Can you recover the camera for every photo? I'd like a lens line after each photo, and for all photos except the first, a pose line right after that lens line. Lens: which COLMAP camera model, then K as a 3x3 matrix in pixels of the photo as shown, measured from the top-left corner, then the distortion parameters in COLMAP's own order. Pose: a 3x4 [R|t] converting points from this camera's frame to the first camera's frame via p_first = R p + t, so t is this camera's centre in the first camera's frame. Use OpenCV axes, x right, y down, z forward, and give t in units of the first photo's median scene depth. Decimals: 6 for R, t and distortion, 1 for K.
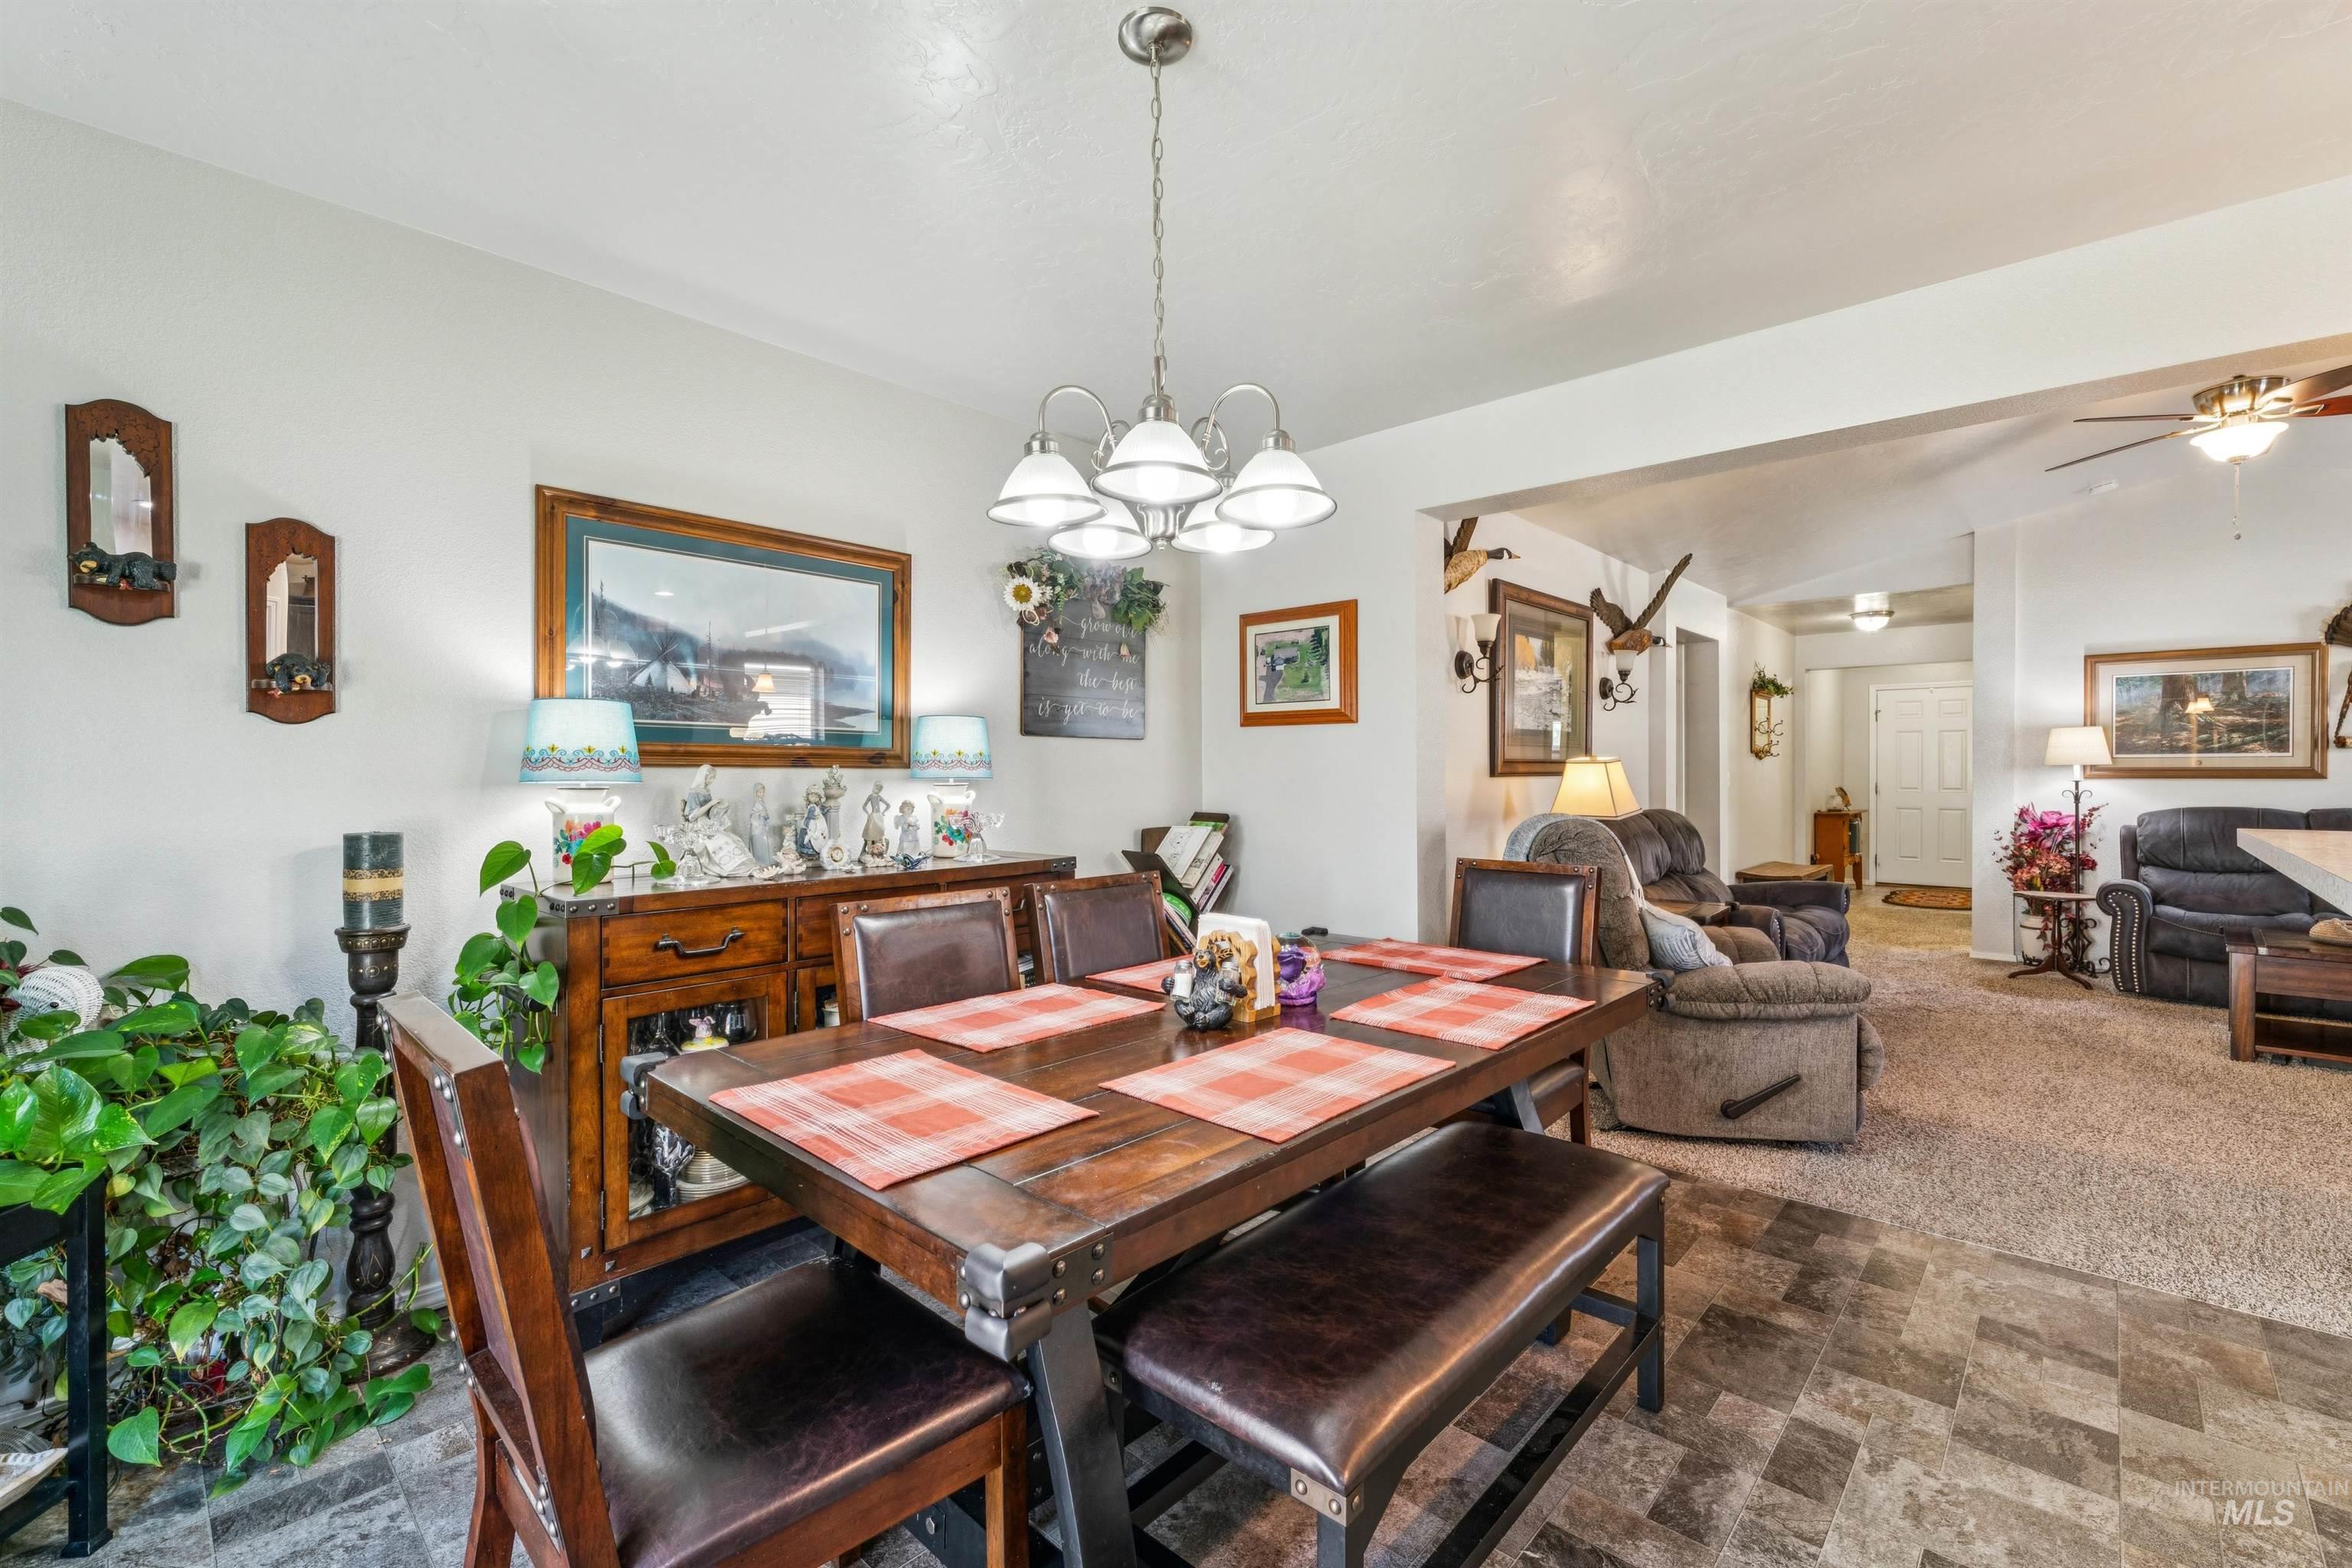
lens RADIAL K [[1005.7, 0, 1171.6], [0, 1005.7, 782.6], [0, 0, 1]] dist [-0.006533, 0.001728]
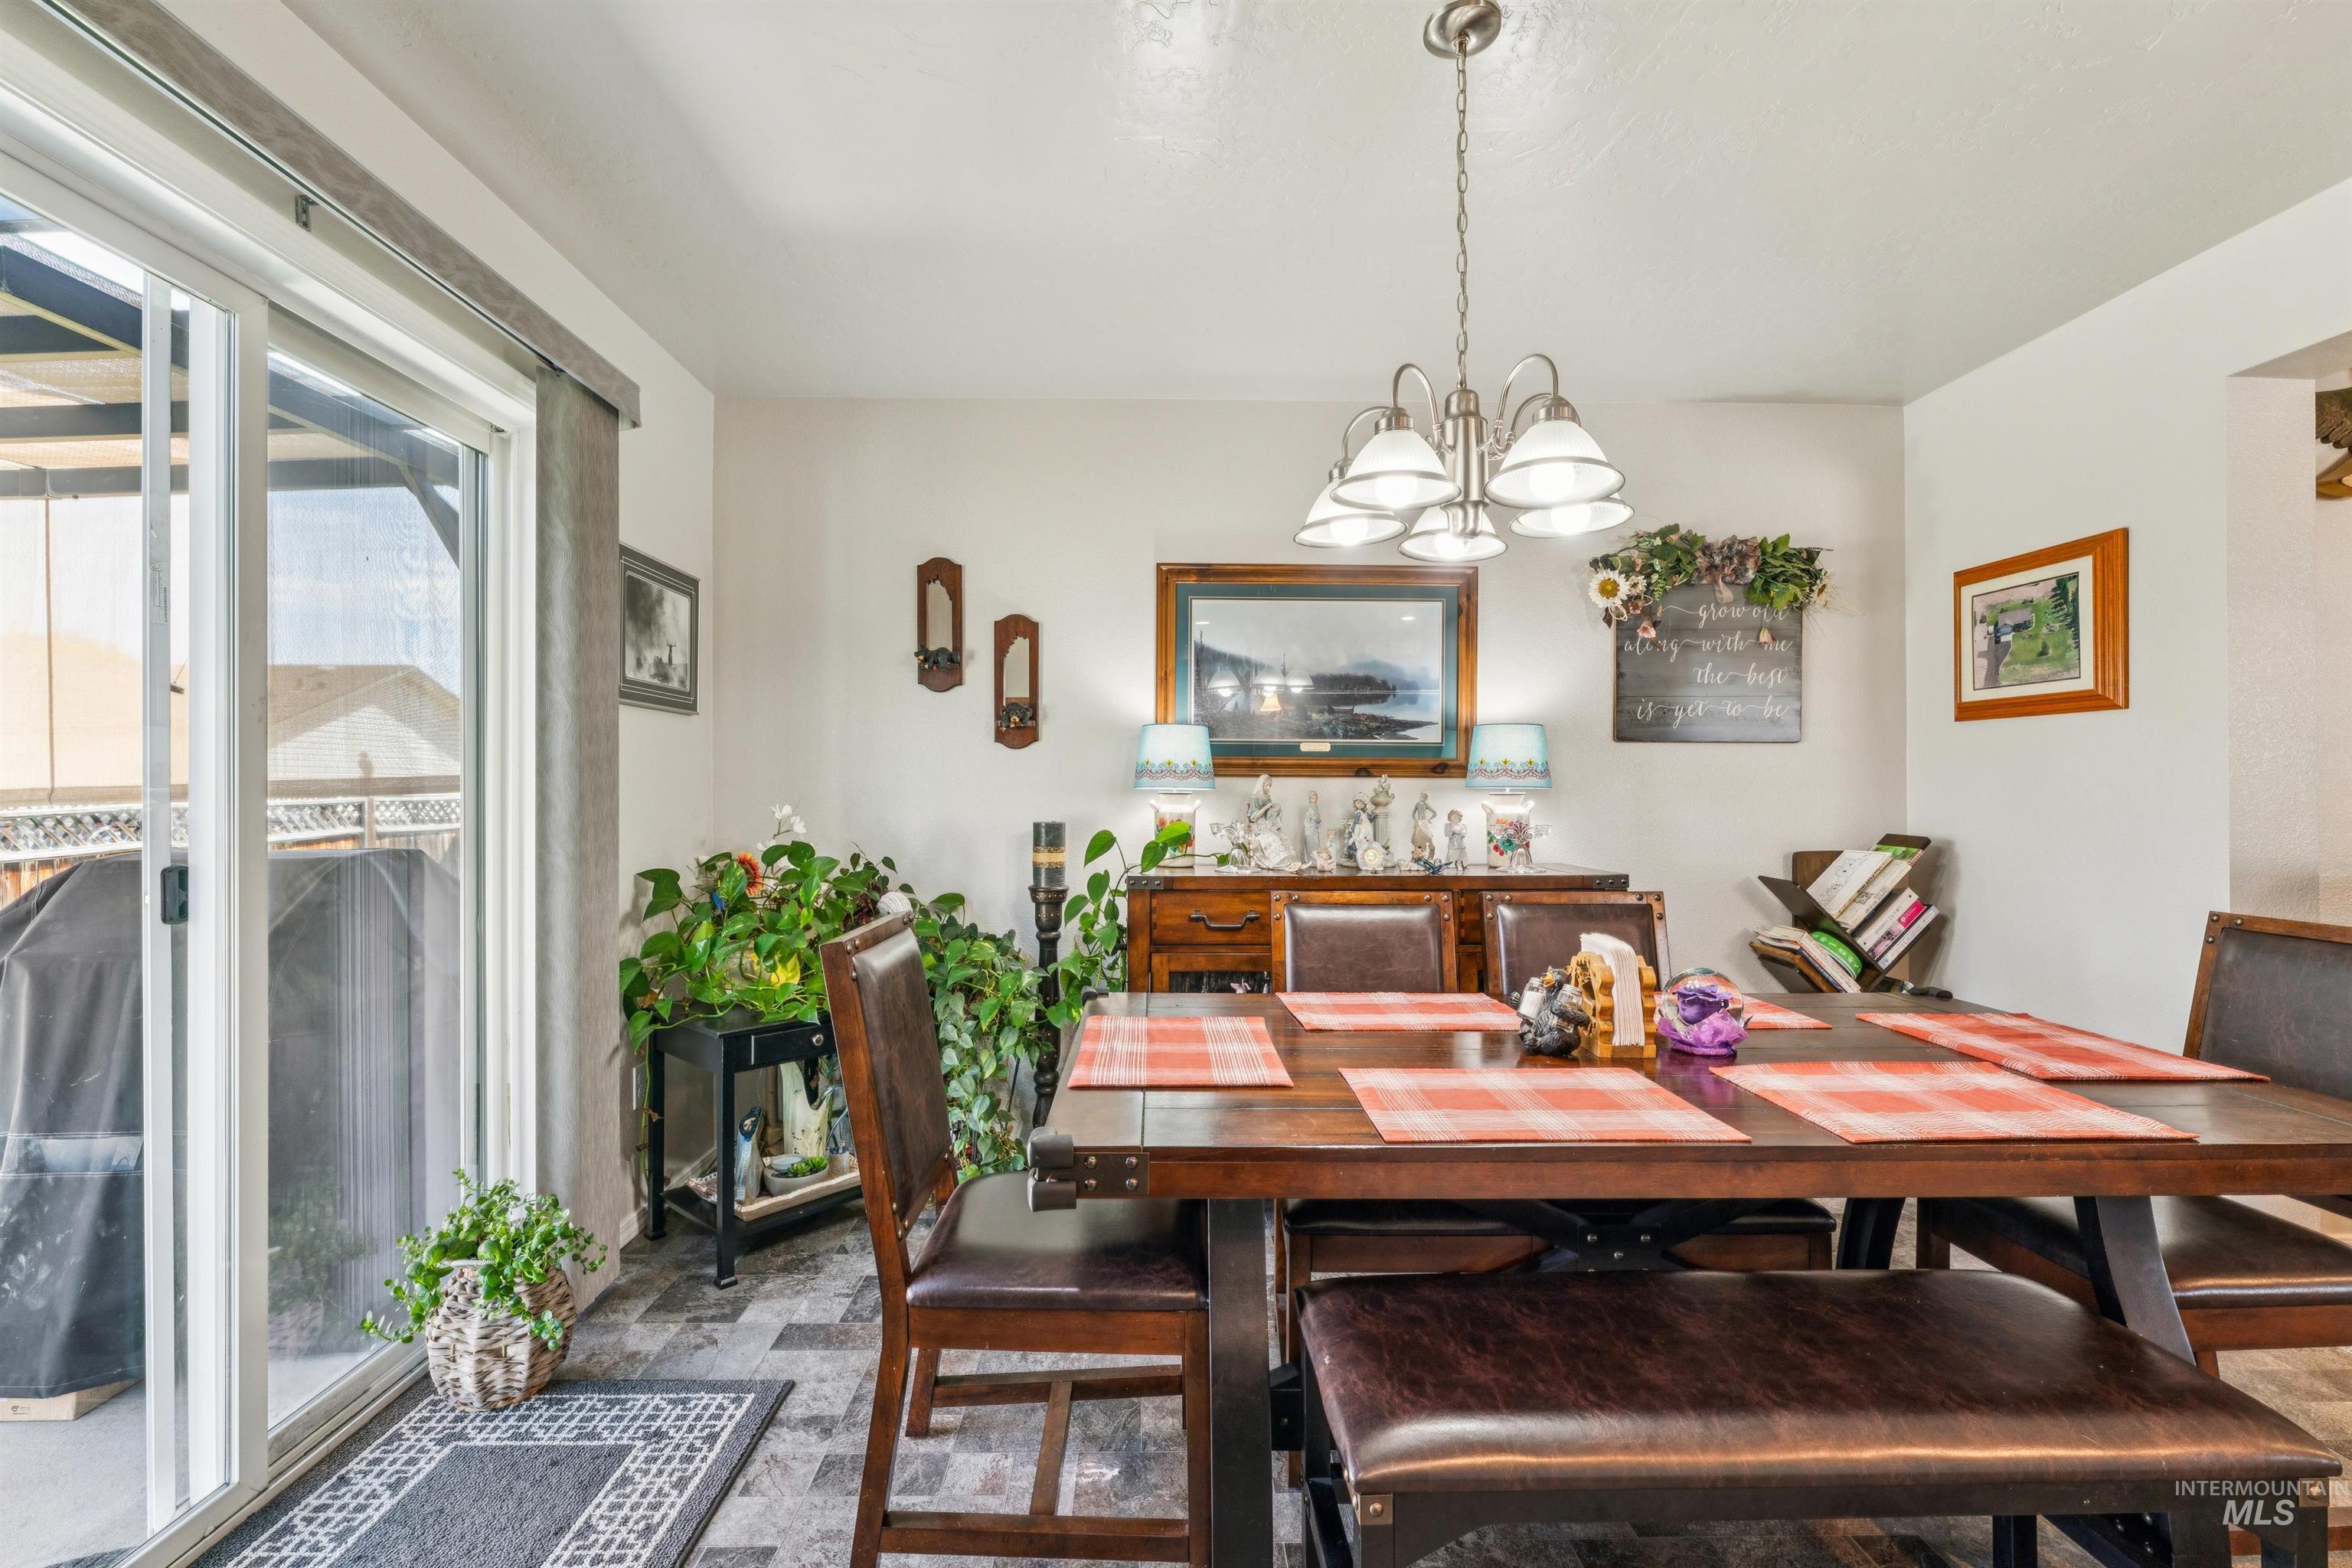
lens RADIAL K [[1043.8, 0, 1164.8], [0, 1043.8, 793.7], [0, 0, 1]] dist [-0.005066, 0.000344]
pose [[0.689036, 0.005179, -0.724709, 0.299397], [-0.009413, 0.999954, -0.001804, 0.006932], [0.724666, 0.008065, 0.689053, 0.051827]]
